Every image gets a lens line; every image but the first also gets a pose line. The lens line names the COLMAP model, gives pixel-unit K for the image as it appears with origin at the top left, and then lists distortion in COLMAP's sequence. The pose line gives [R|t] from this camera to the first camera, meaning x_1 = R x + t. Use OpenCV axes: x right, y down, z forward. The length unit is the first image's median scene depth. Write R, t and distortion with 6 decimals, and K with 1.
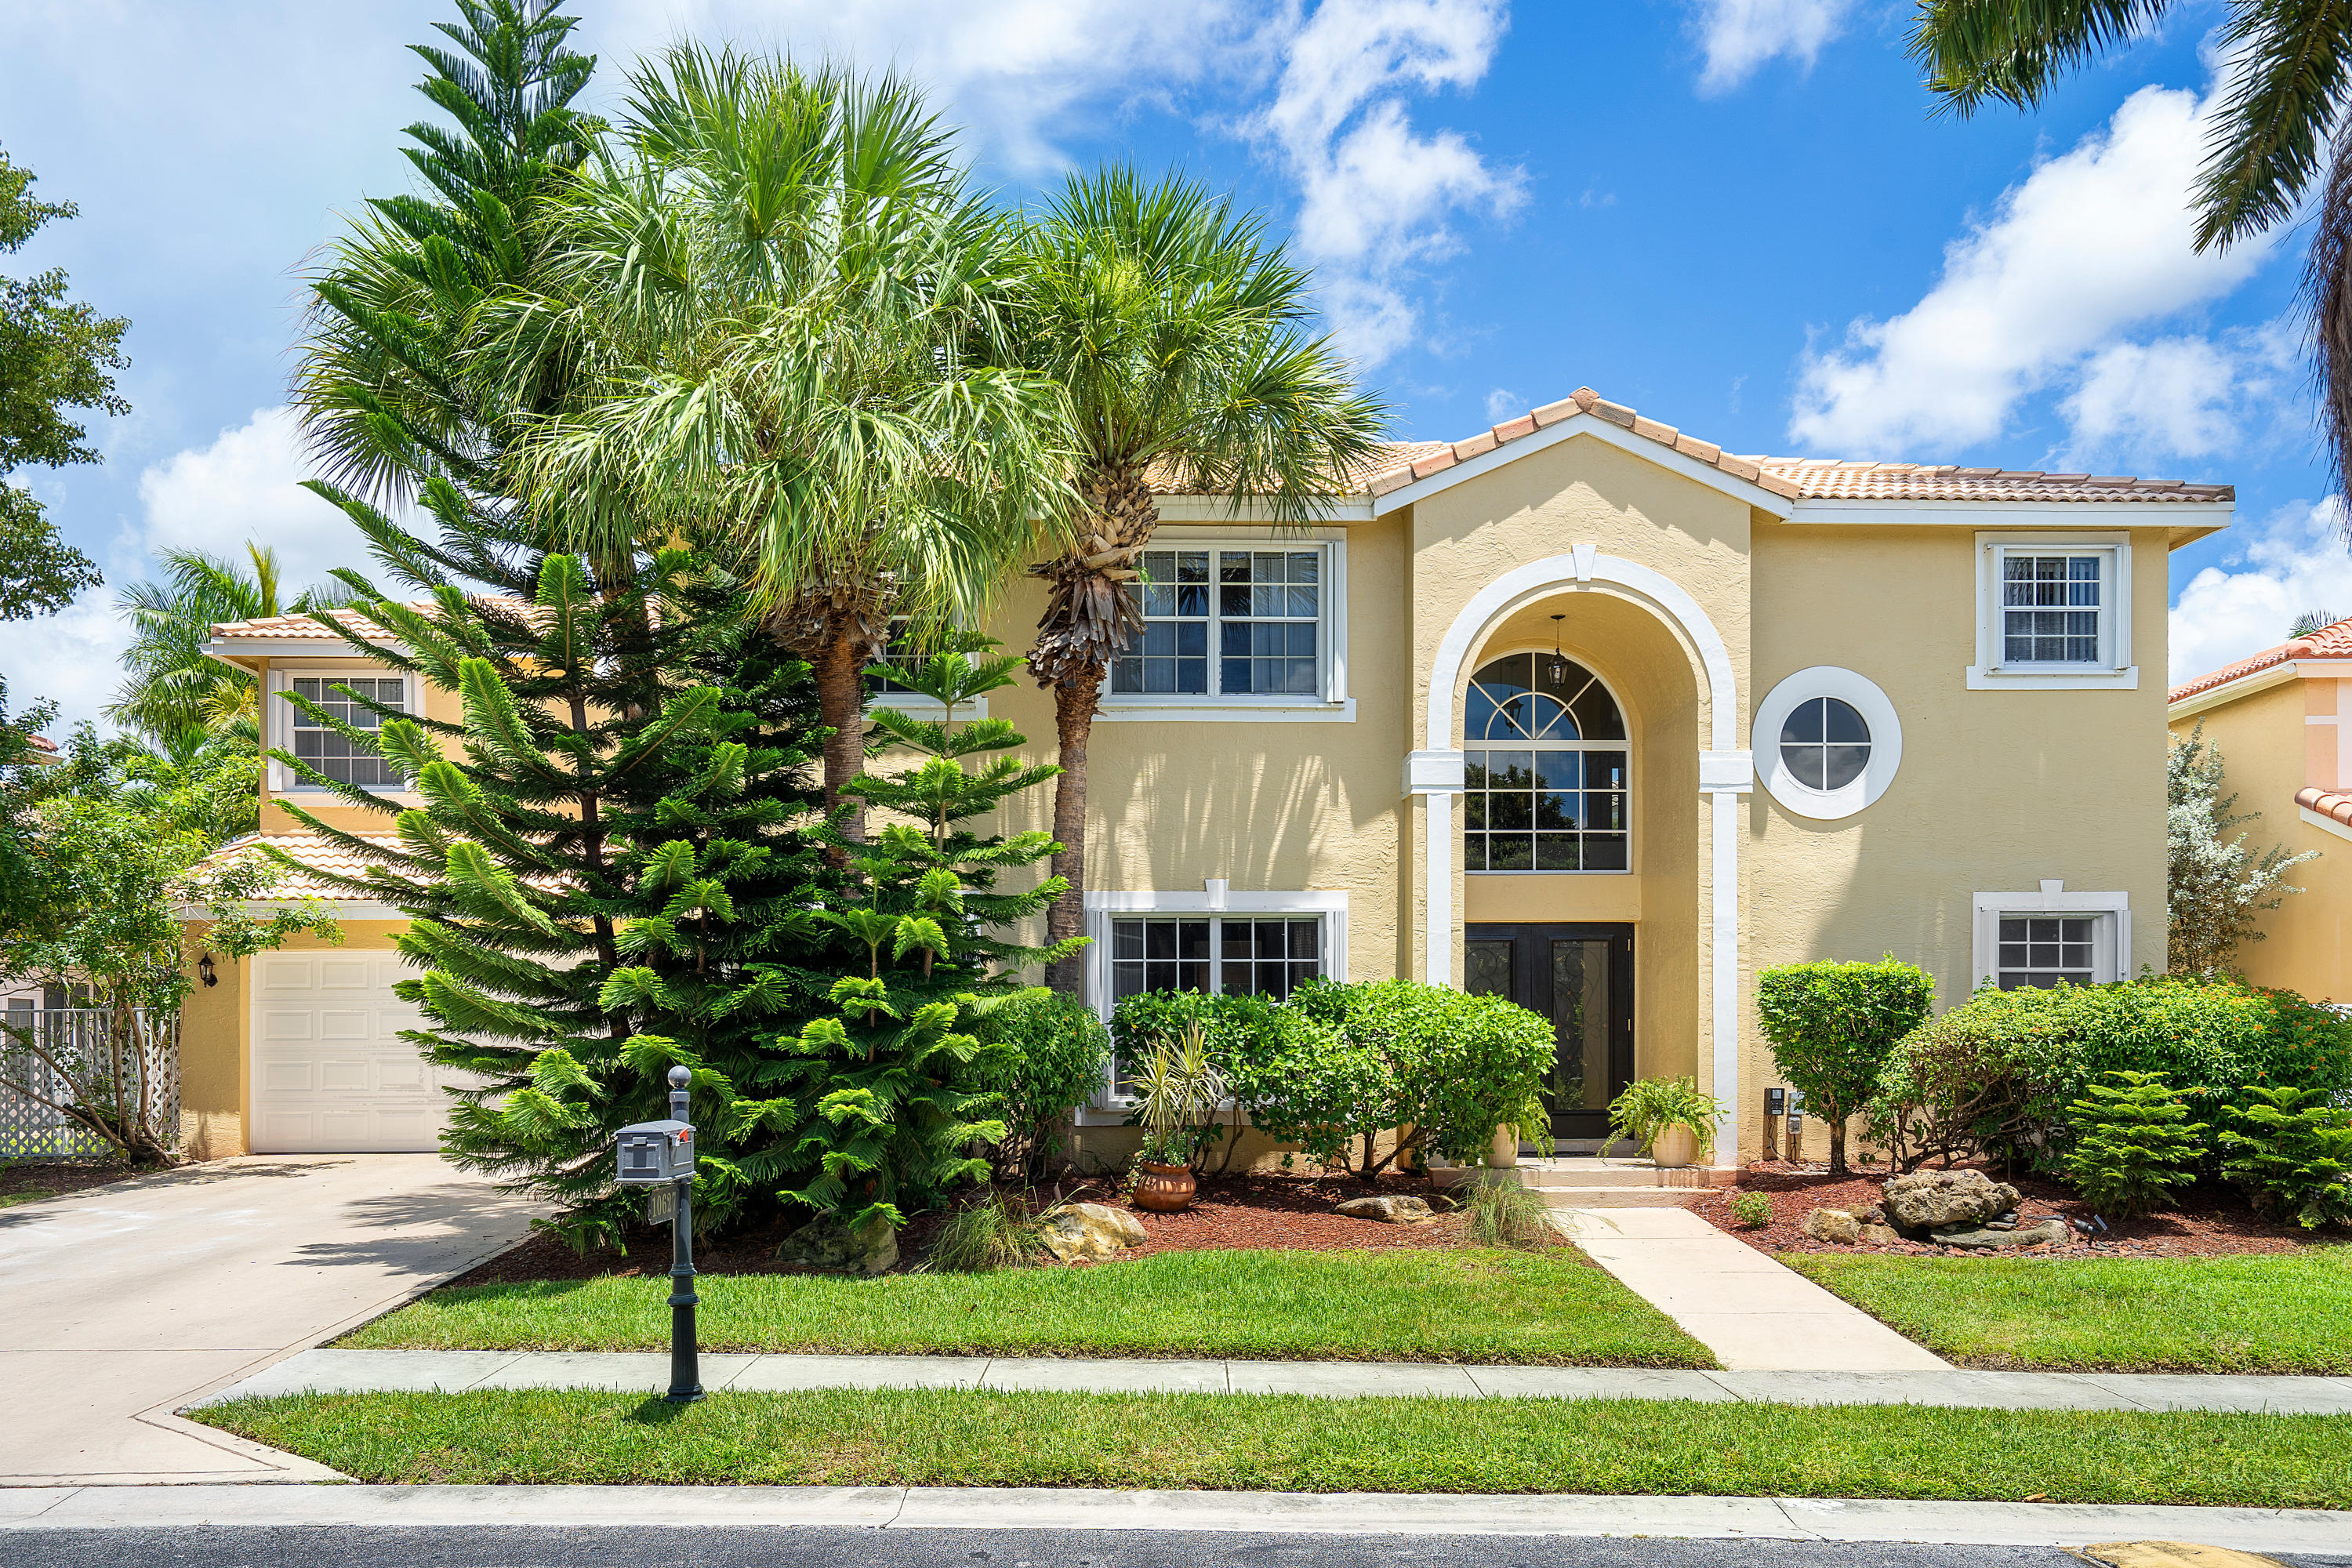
lens RADIAL K [[1720.0, 0, 1205.5], [0, 1720.0, 1043.4], [0, 0, 1]] dist [0.007334, 0.023248]
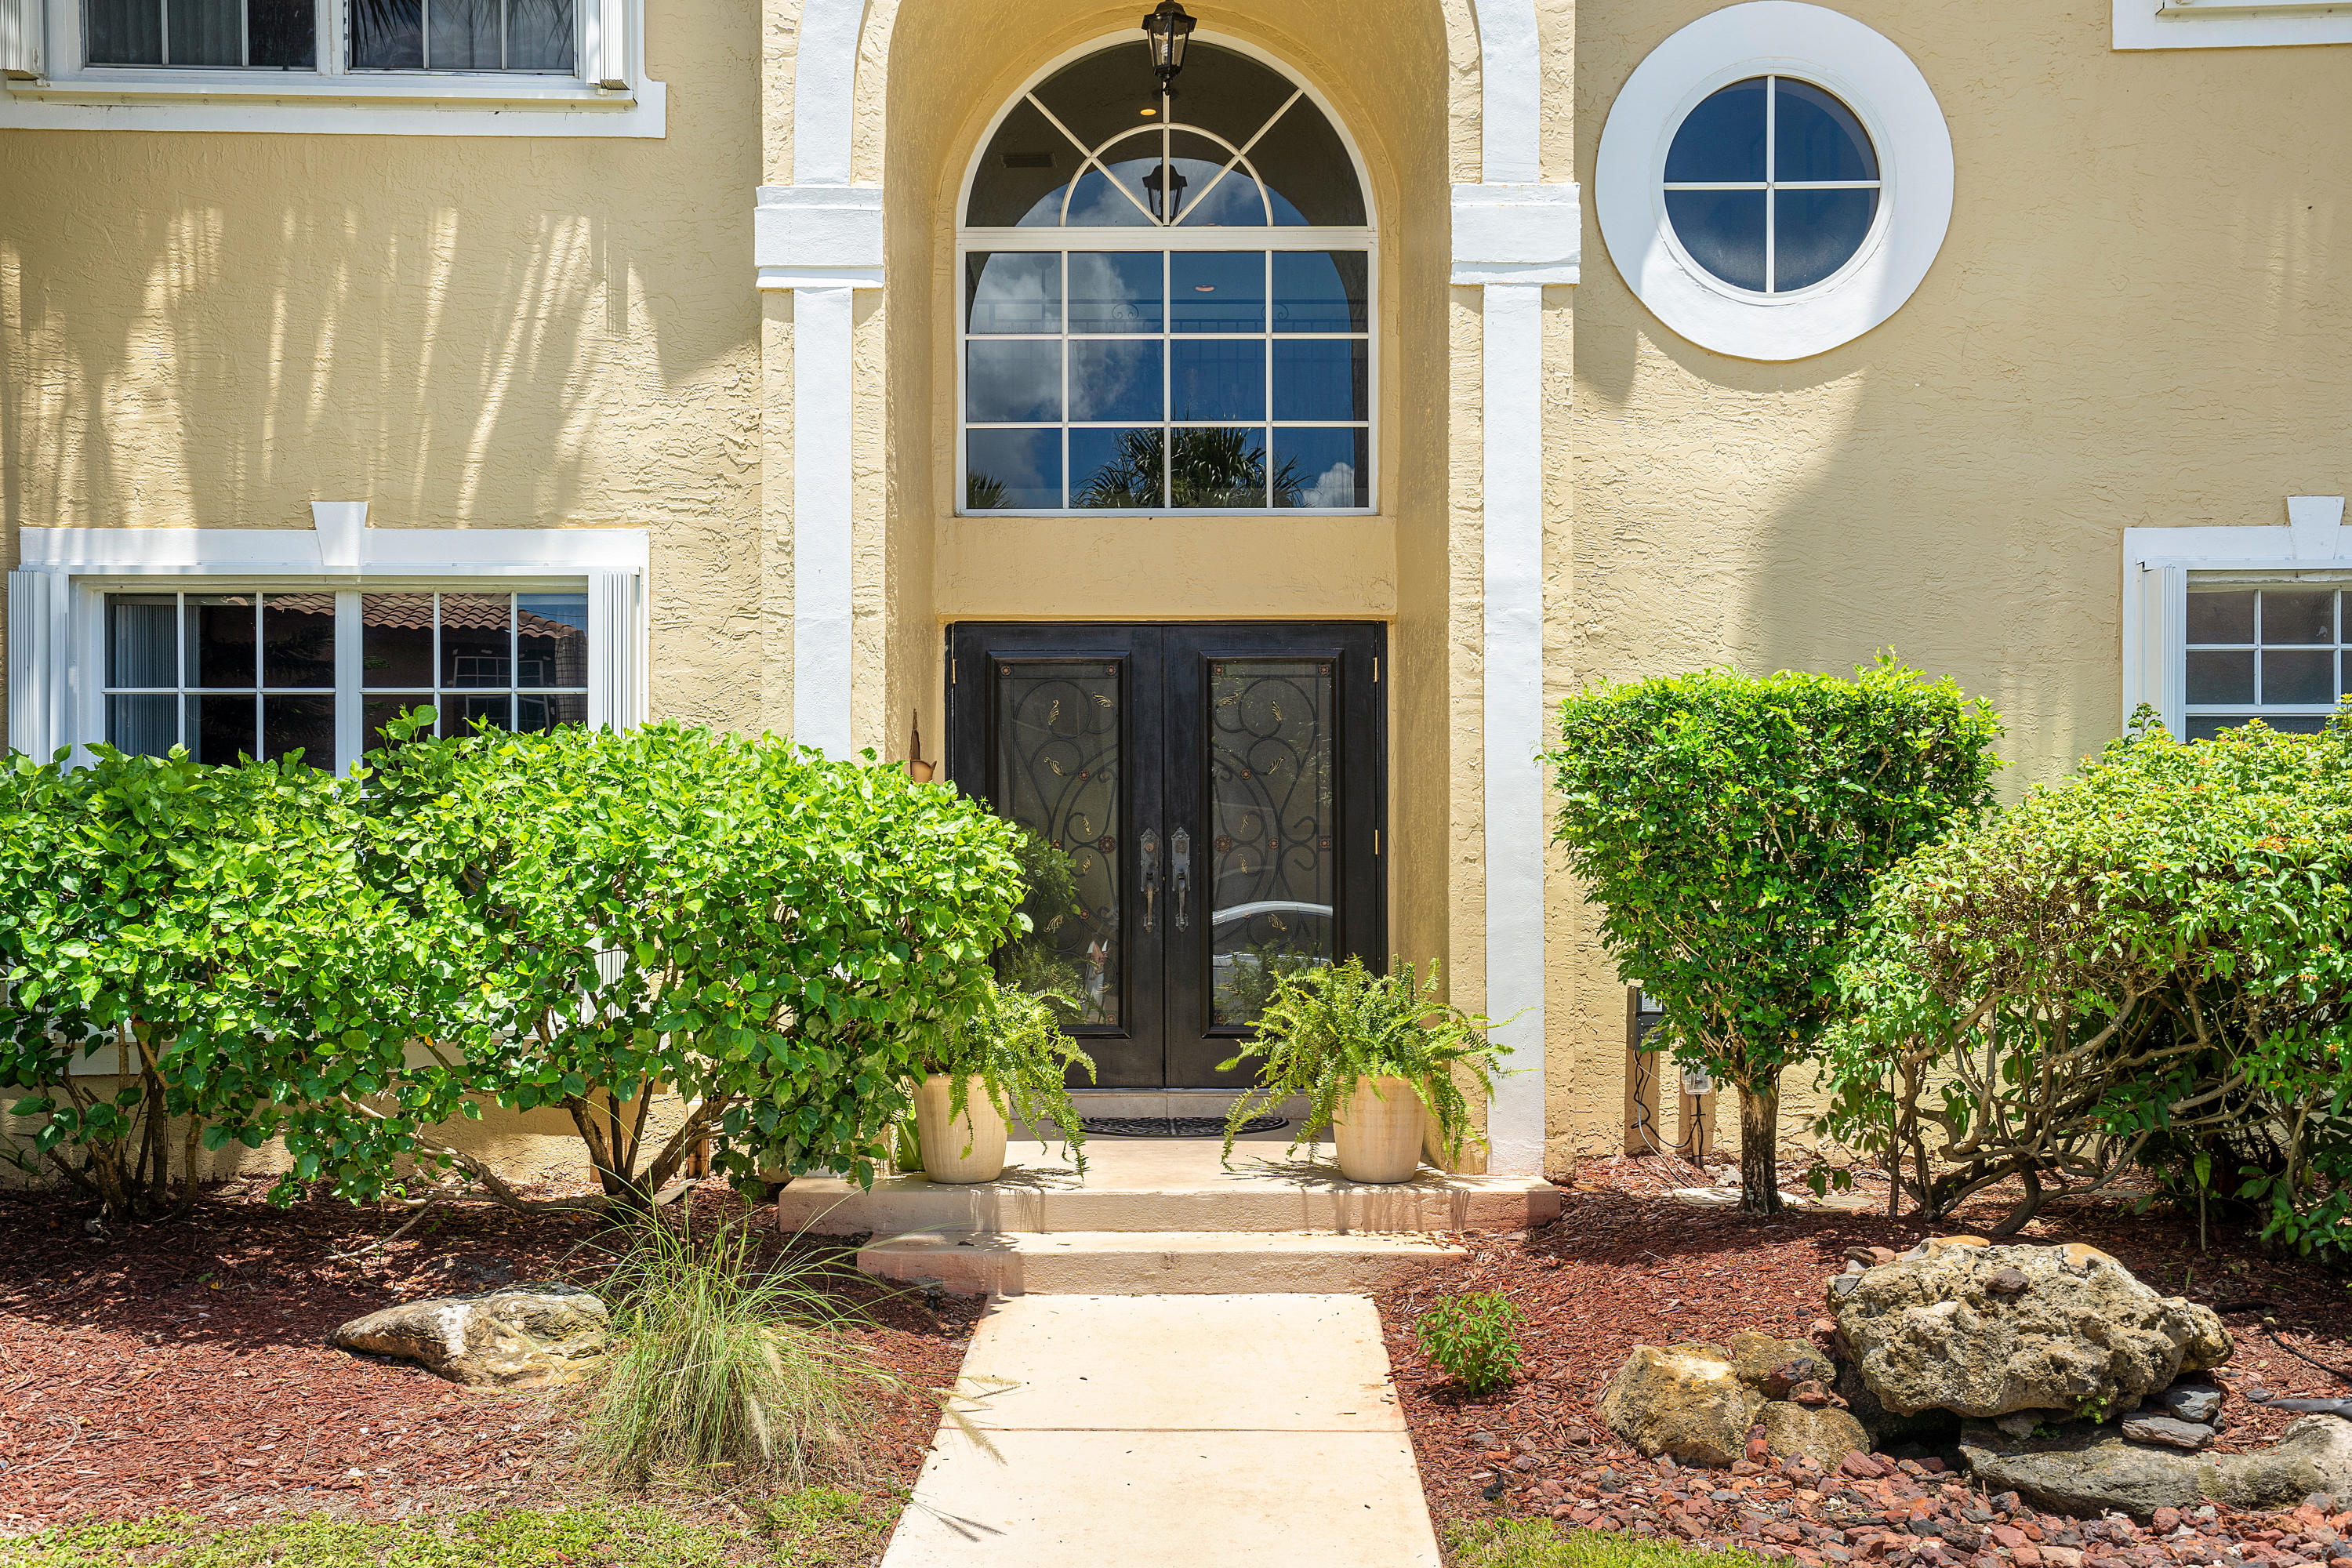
lens RADIAL K [[2124.8, 0, 1158.6], [0, 2124.8, 857.2], [0, 0, 1]] dist [0.036870, 0.028915]
pose [[0.999386, -0.000866, -0.035018, 0.234973], [0.000459, 0.999932, -0.011638, -0.000047], [0.035026, 0.011615, 0.999319, 0.482353]]
